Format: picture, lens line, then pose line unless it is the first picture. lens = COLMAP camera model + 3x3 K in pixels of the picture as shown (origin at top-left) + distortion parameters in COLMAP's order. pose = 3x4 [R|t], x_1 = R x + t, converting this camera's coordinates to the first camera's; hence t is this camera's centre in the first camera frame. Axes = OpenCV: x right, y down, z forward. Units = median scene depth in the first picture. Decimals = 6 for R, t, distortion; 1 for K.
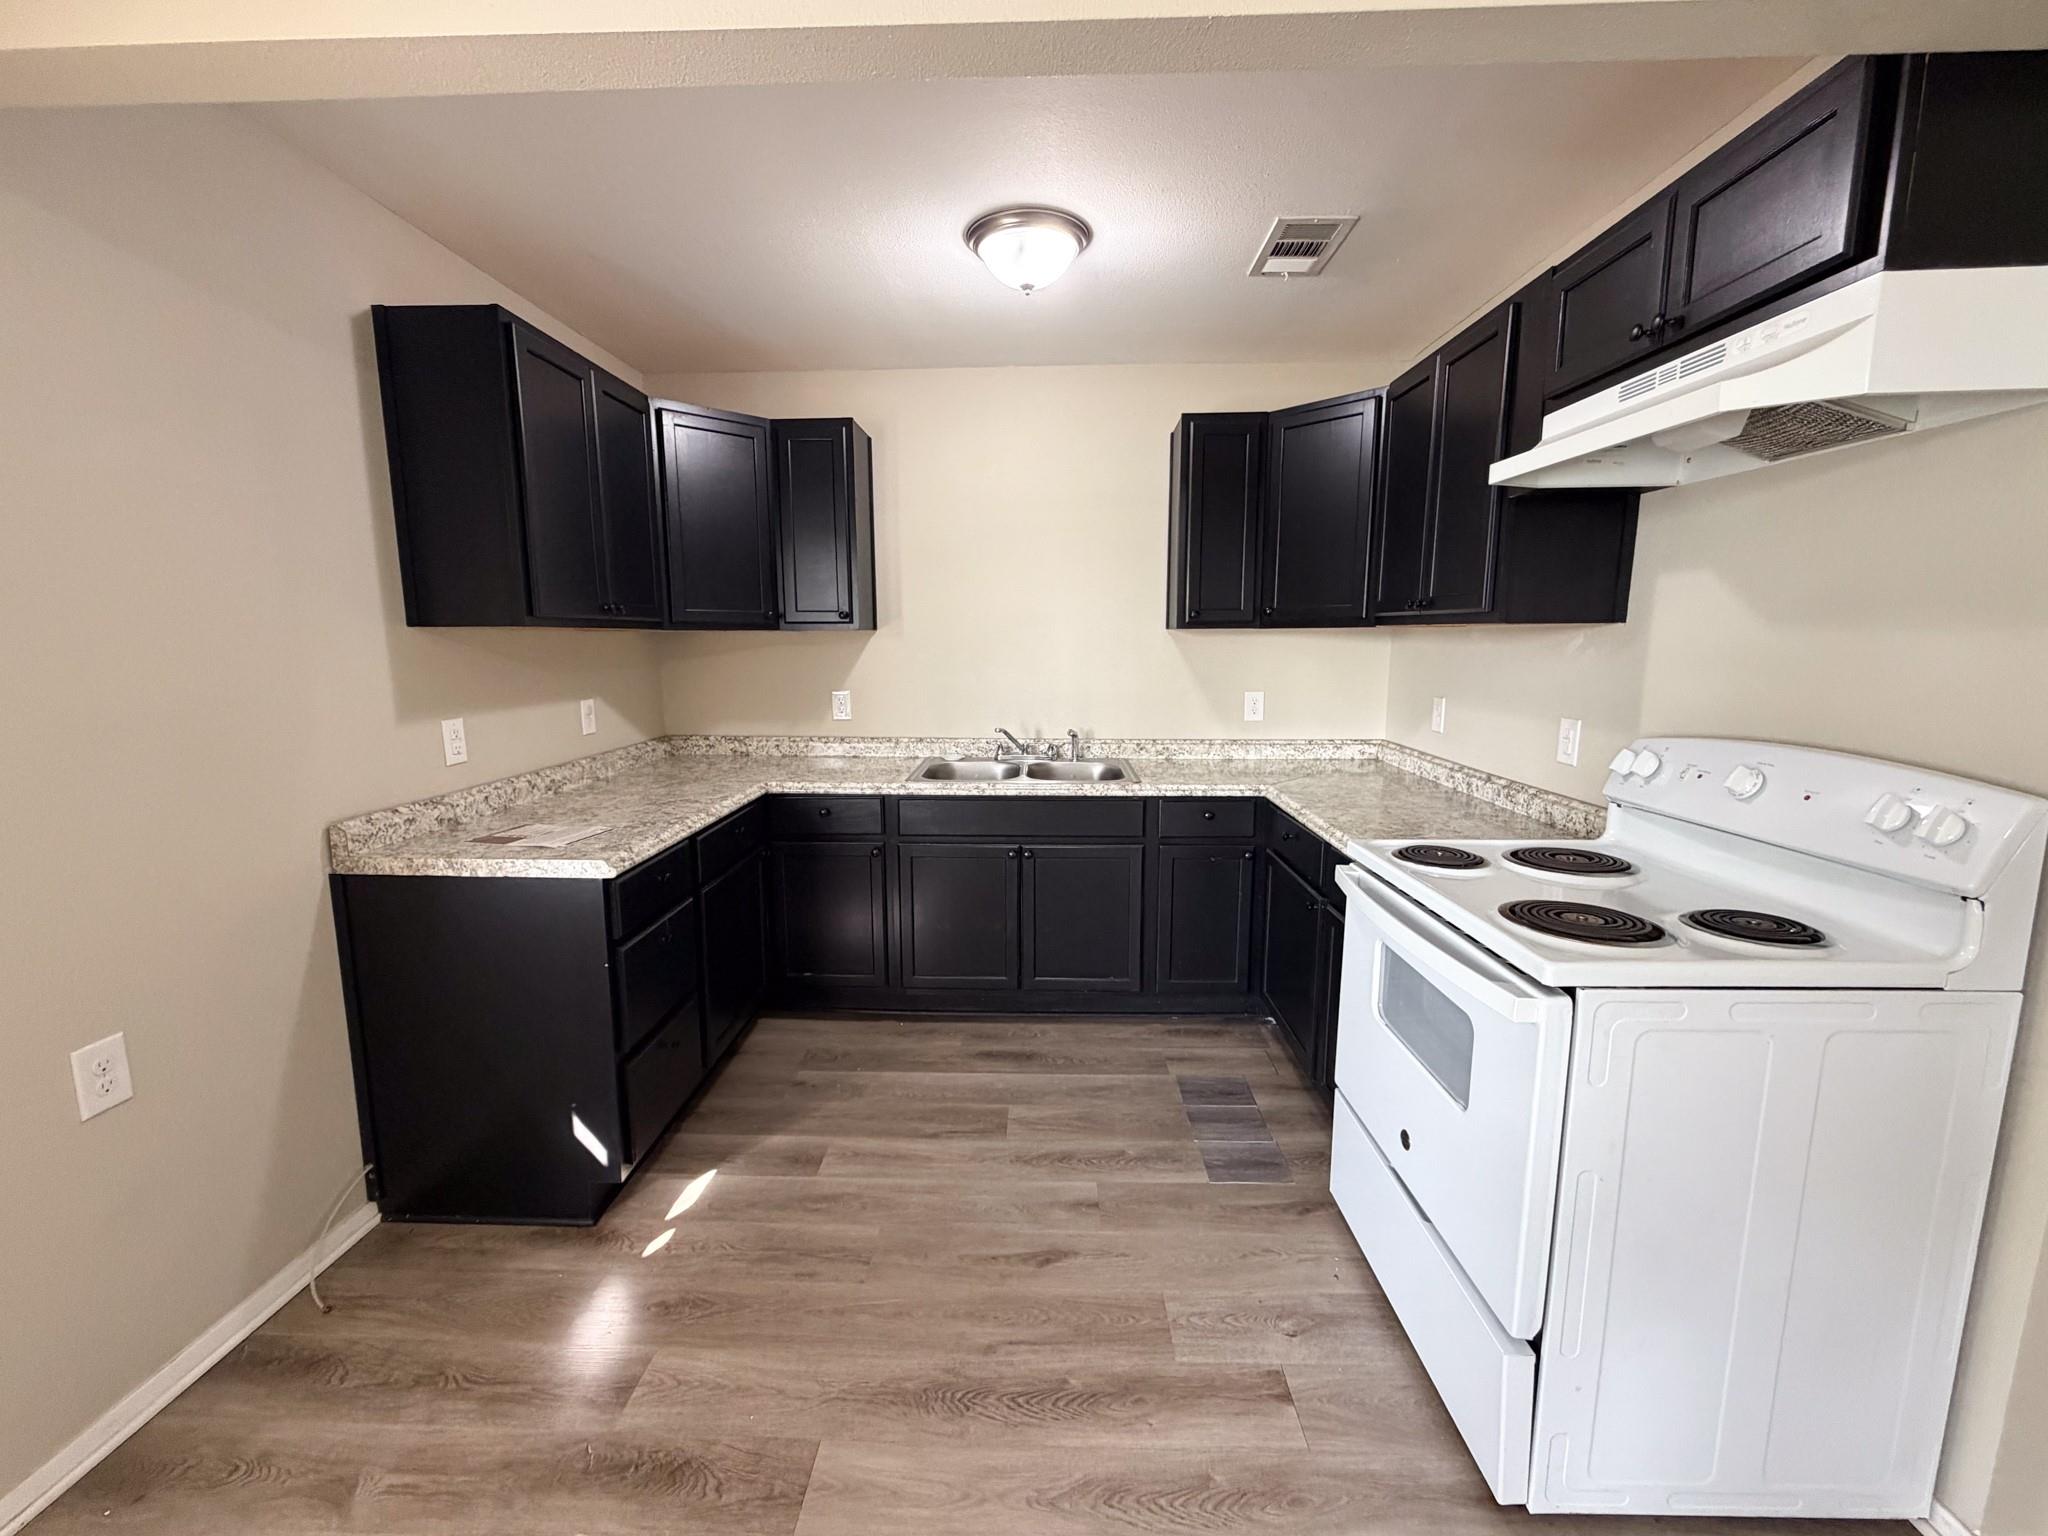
lens RADIAL K [[825.2, 0, 1015.1], [0, 825.2, 766.2], [0, 0, 1]] dist [-0.000258, -0.000030]
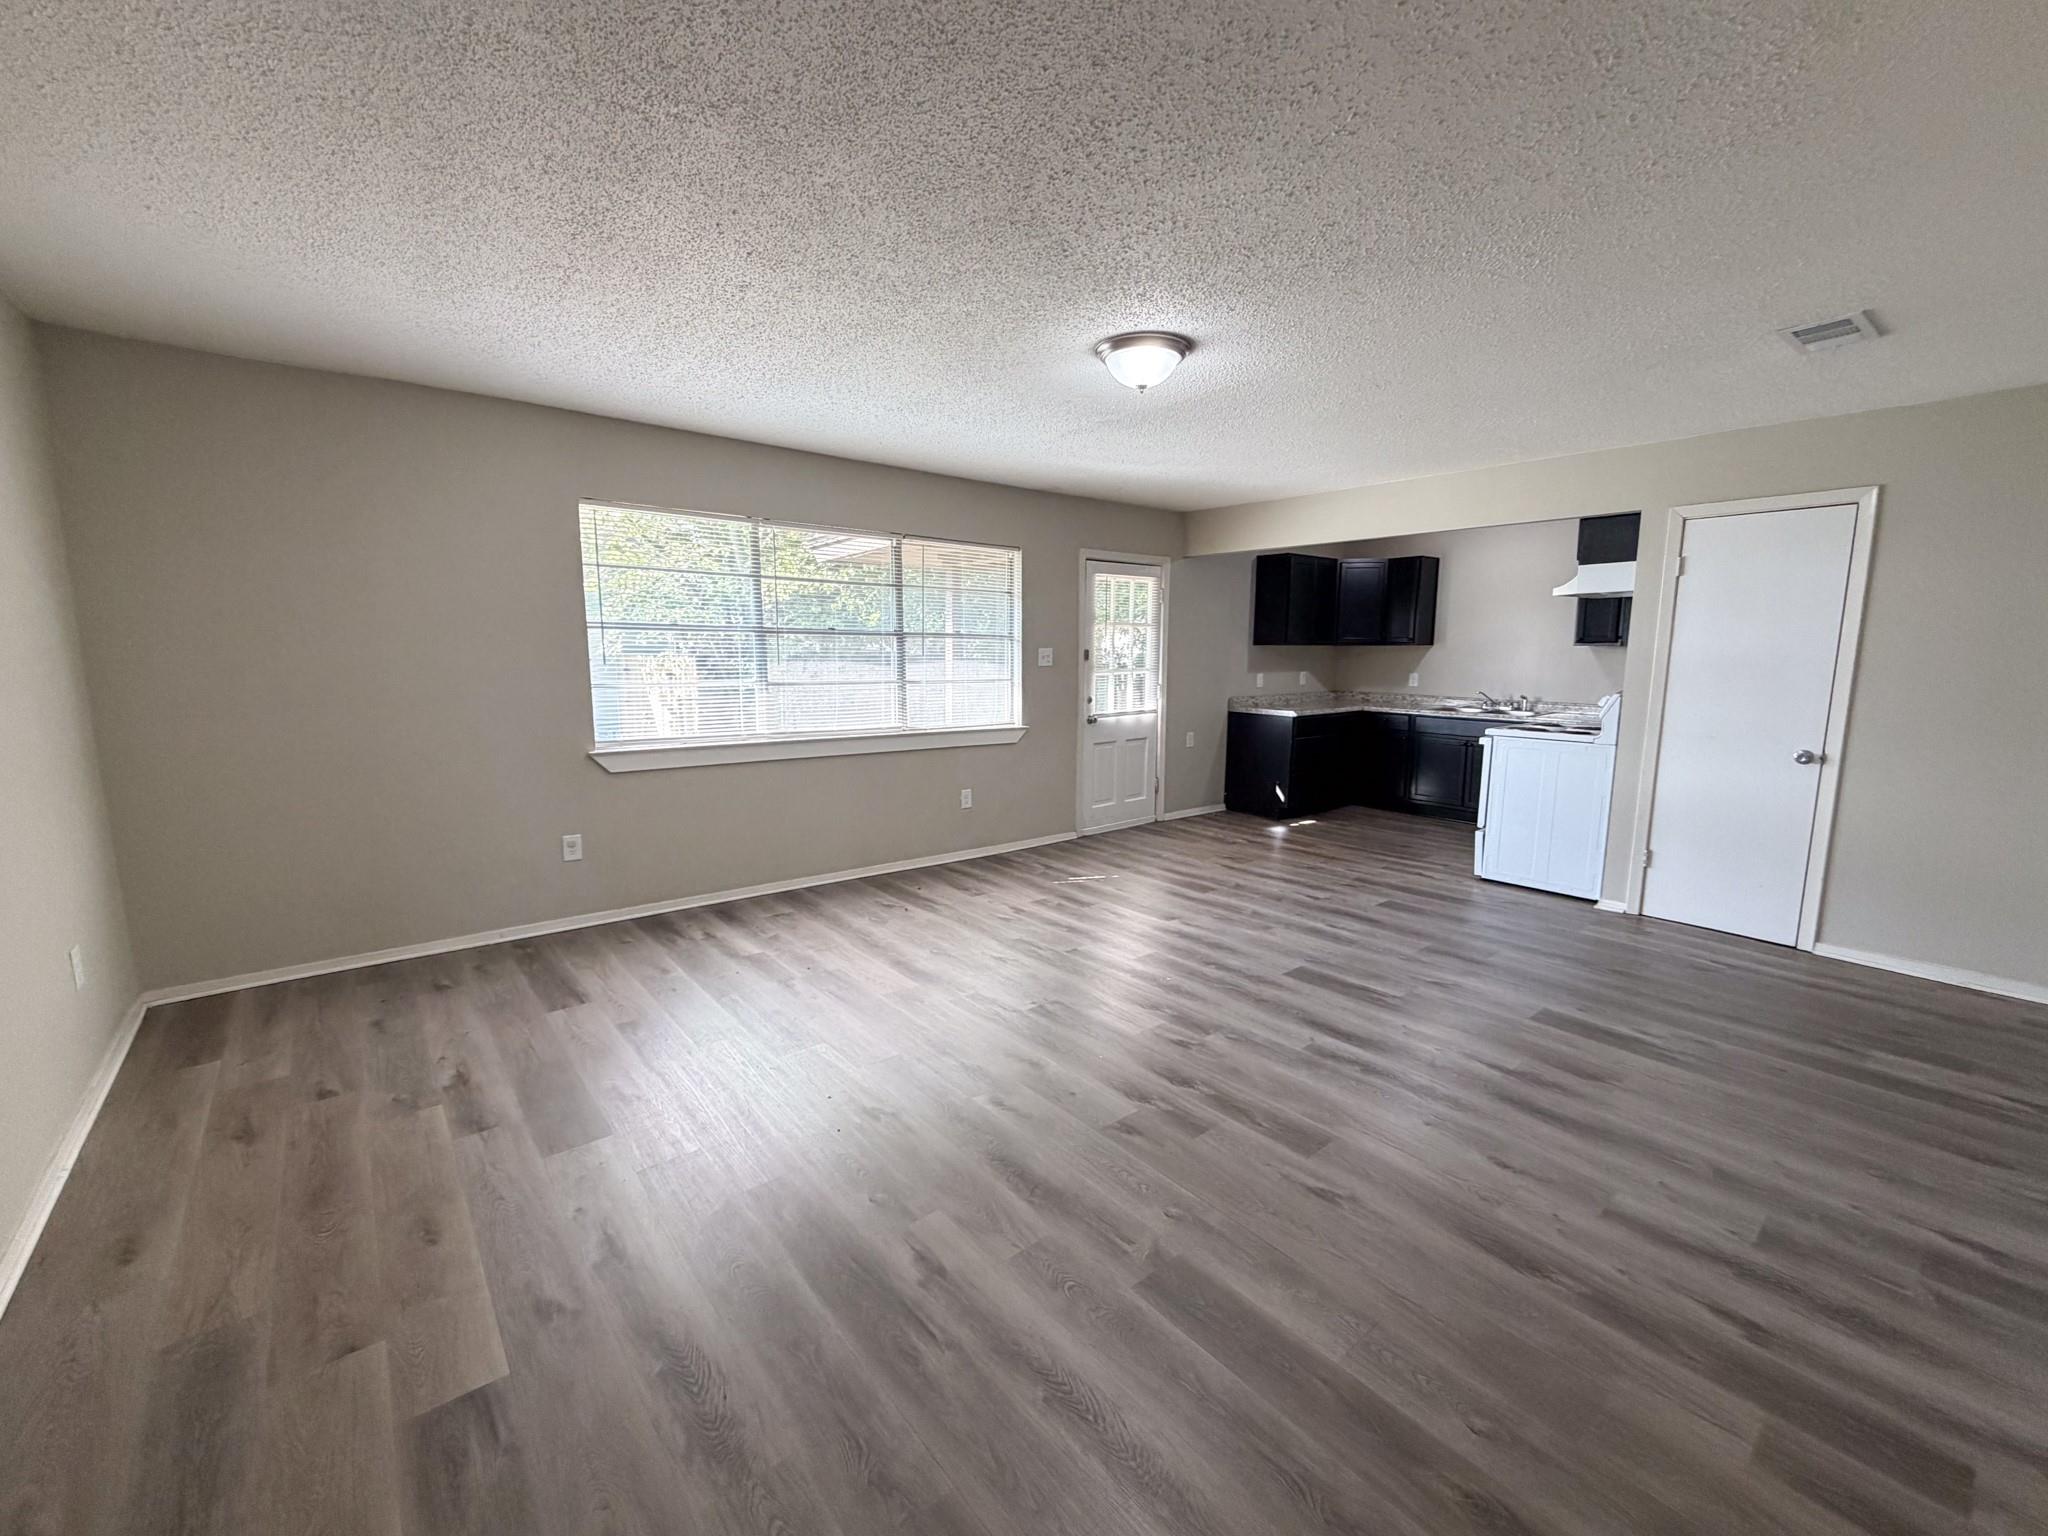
lens RADIAL K [[825.2, 0, 1022.4], [0, 825.2, 768.8], [0, 0, 1]] dist [-0.000258, -0.000030]
pose [[0.652631, 0.112130, -0.749333, 0.928767], [-0.116729, 0.992061, 0.046787, 0.212833], [0.748630, 0.056935, 0.660539, -1.434567]]
